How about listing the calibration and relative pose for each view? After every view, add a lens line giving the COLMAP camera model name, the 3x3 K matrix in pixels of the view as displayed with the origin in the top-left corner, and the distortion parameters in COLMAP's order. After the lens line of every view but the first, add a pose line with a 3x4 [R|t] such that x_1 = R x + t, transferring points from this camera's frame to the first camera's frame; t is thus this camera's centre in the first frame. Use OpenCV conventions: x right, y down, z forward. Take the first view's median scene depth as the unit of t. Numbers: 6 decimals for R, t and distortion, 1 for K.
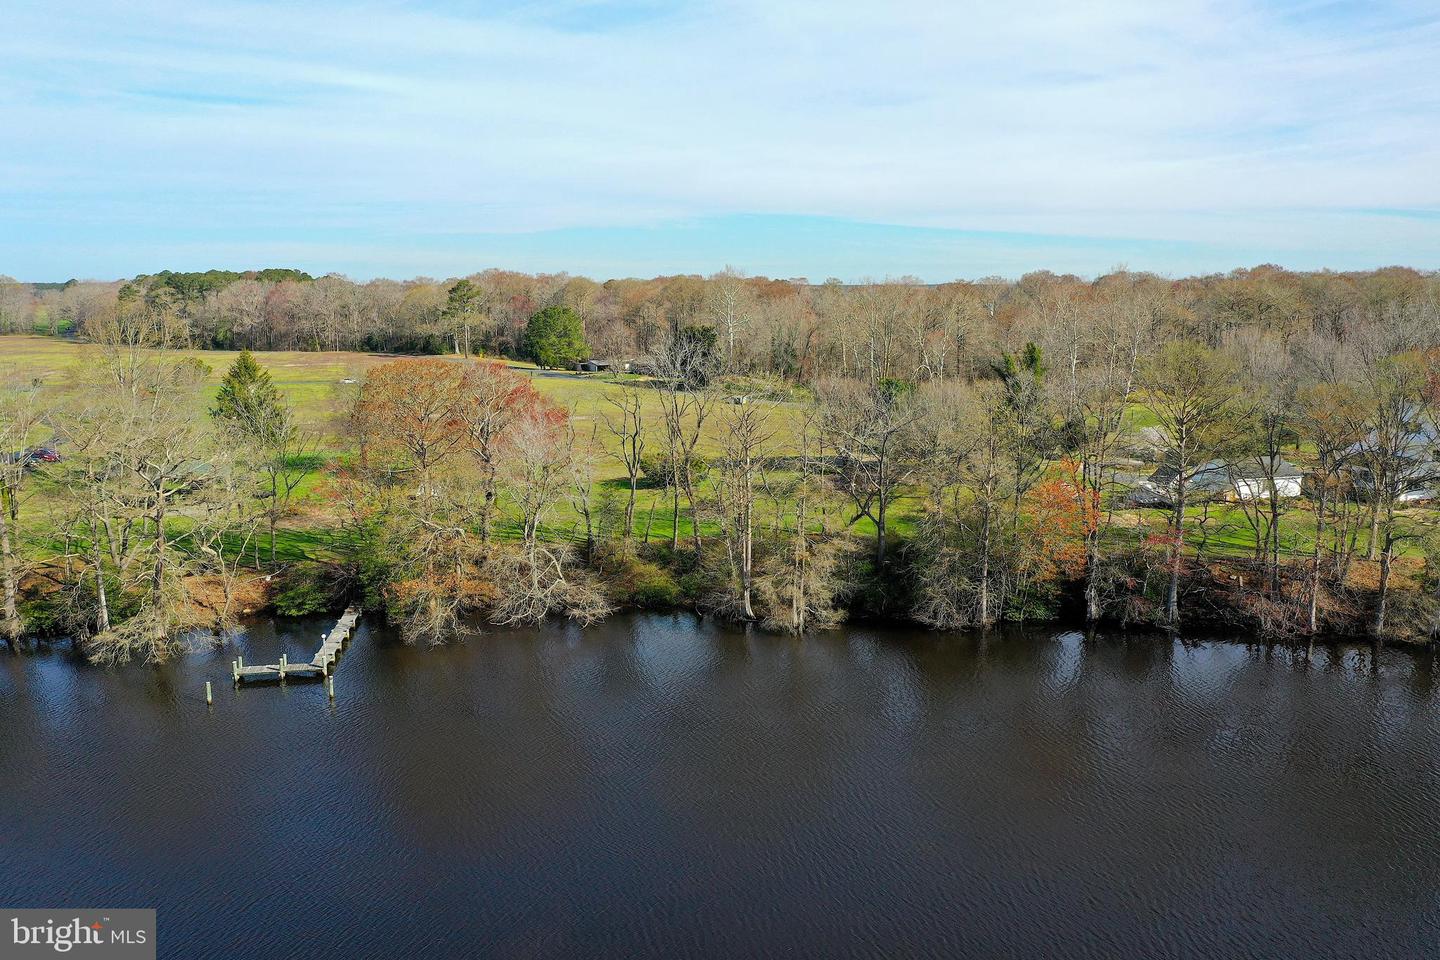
lens RADIAL K [[1181.9, 0, 720.0], [0, 1181.9, 480.0], [0, 0, 1]] dist [-0.005043, -0.001119]
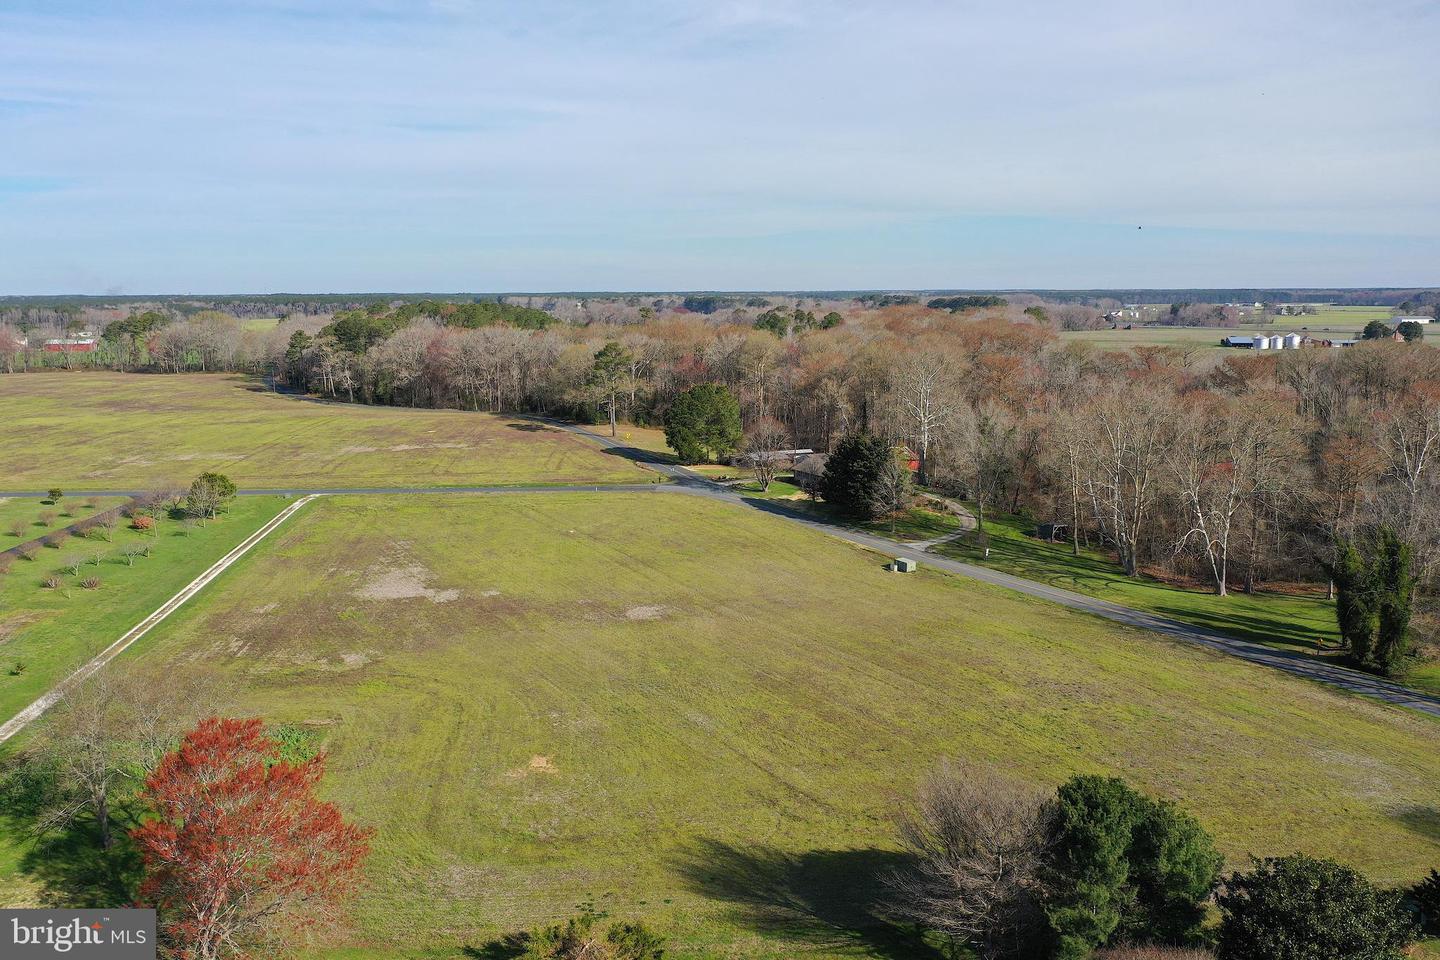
lens RADIAL K [[1181.9, 0, 720.0], [0, 1181.9, 480.0], [0, 0, 1]] dist [-0.005043, -0.001119]
pose [[0.978516, 0.031622, -0.203733, 0.027085], [-0.033662, 0.999412, -0.006551, -0.061952], [0.203406, 0.013269, 0.979005, 0.177908]]
